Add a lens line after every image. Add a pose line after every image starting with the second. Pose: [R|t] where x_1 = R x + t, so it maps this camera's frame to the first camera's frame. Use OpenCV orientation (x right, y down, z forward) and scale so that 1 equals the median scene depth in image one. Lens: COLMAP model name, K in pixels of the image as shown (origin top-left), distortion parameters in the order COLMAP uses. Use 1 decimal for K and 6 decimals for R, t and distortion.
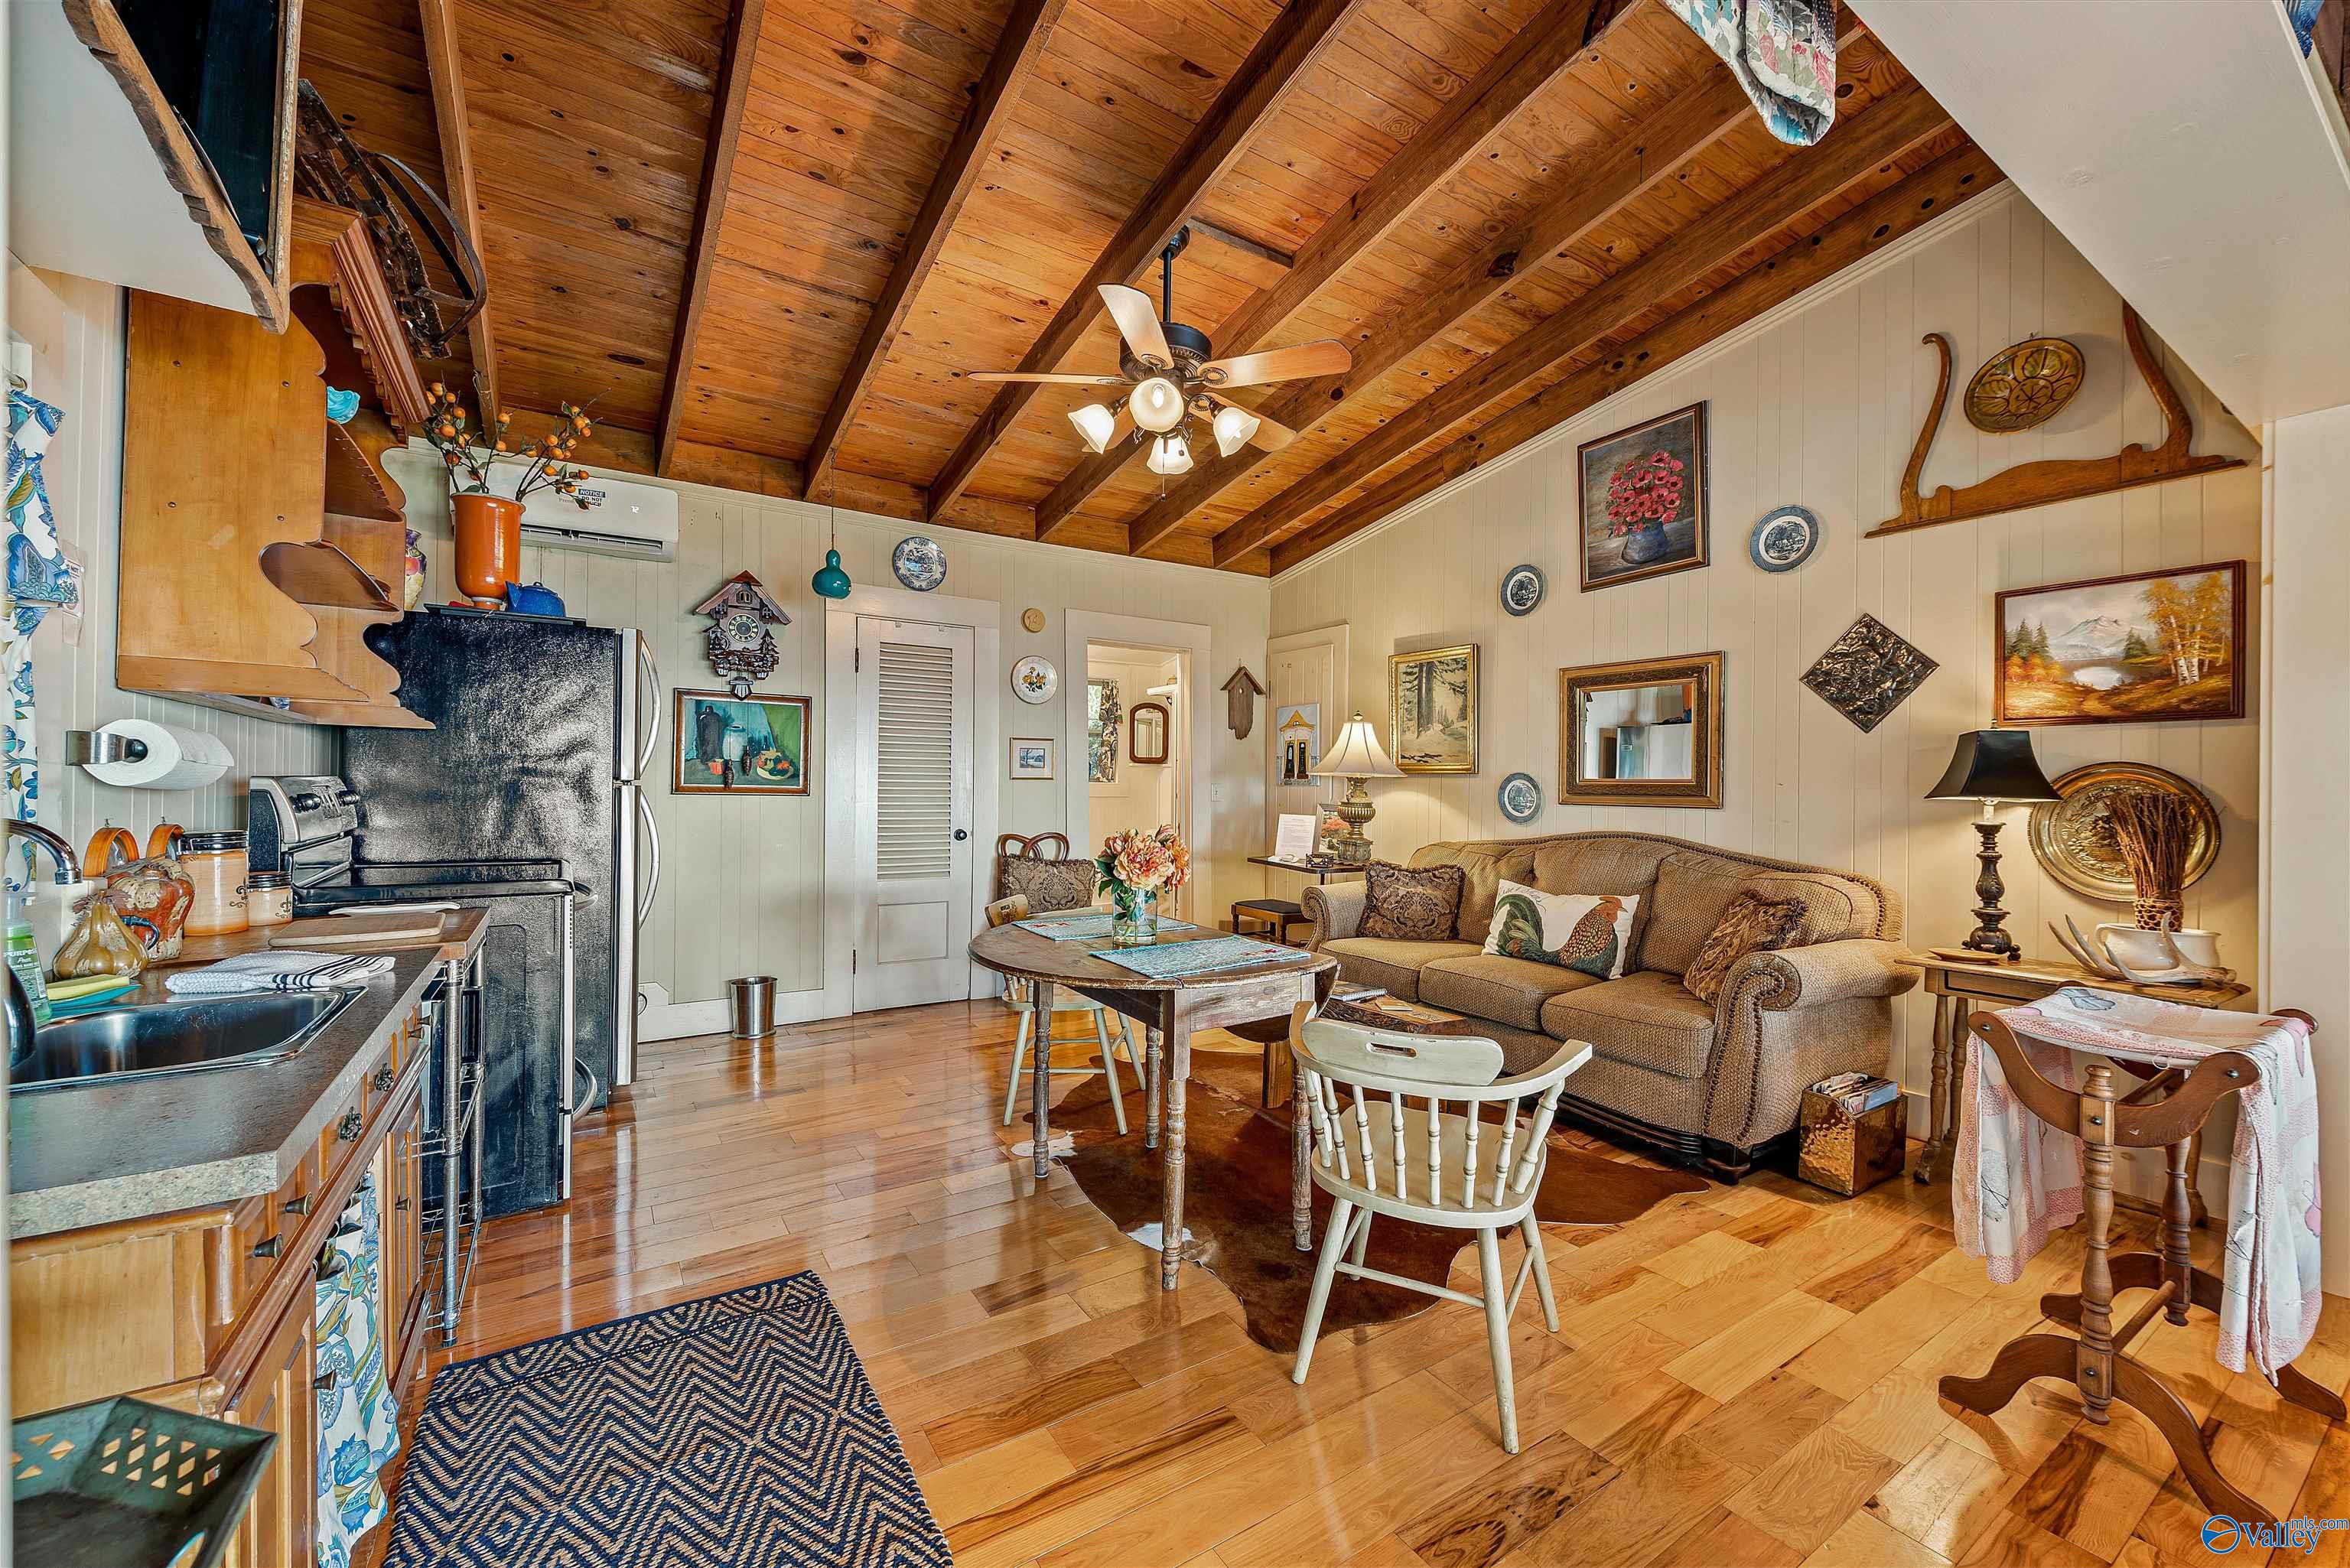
lens RADIAL K [[925.1, 0, 1190.9], [0, 925.1, 784.3], [0, 0, 1]] dist [0.007861, -0.004499]
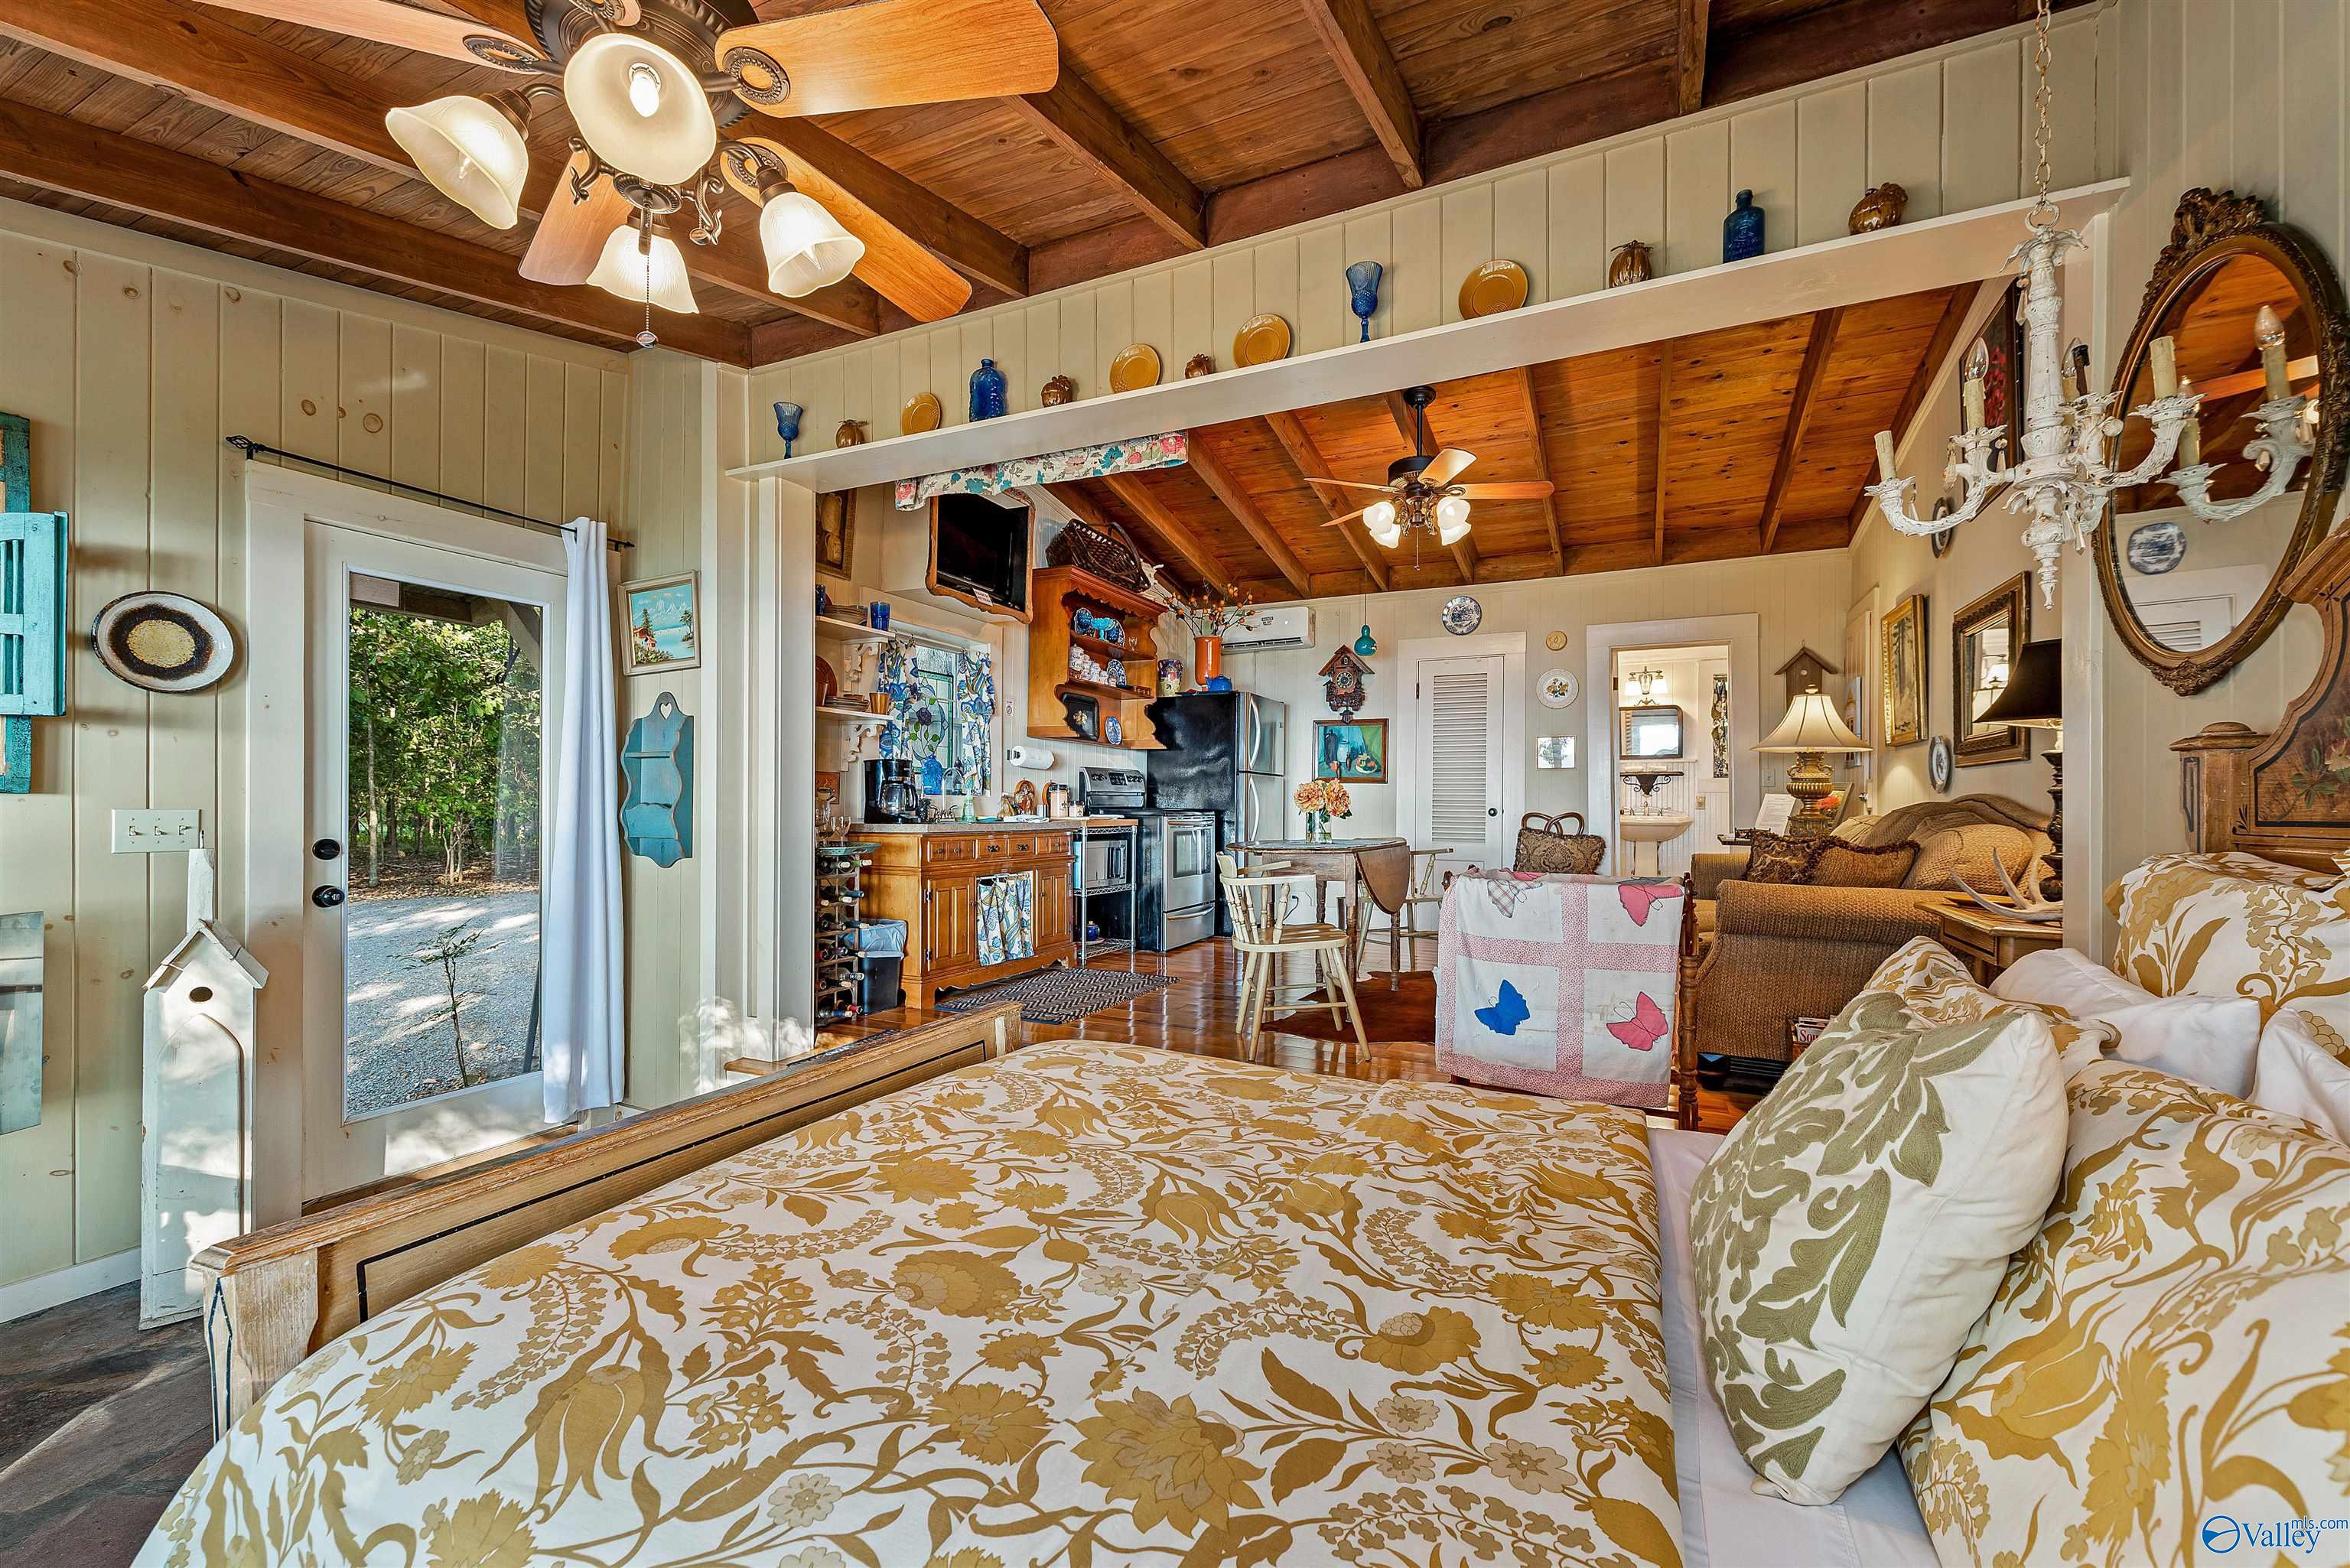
lens RADIAL K [[920.9, 0, 1186.7], [0, 920.9, 803.3], [0, 0, 1]] dist [-0.000183, -0.000098]
pose [[0.511969, -0.007226, -0.858973, 0.763131], [-0.001942, 0.999952, -0.009570, 0.063895], [0.859002, 0.006568, 0.511931, -0.065011]]
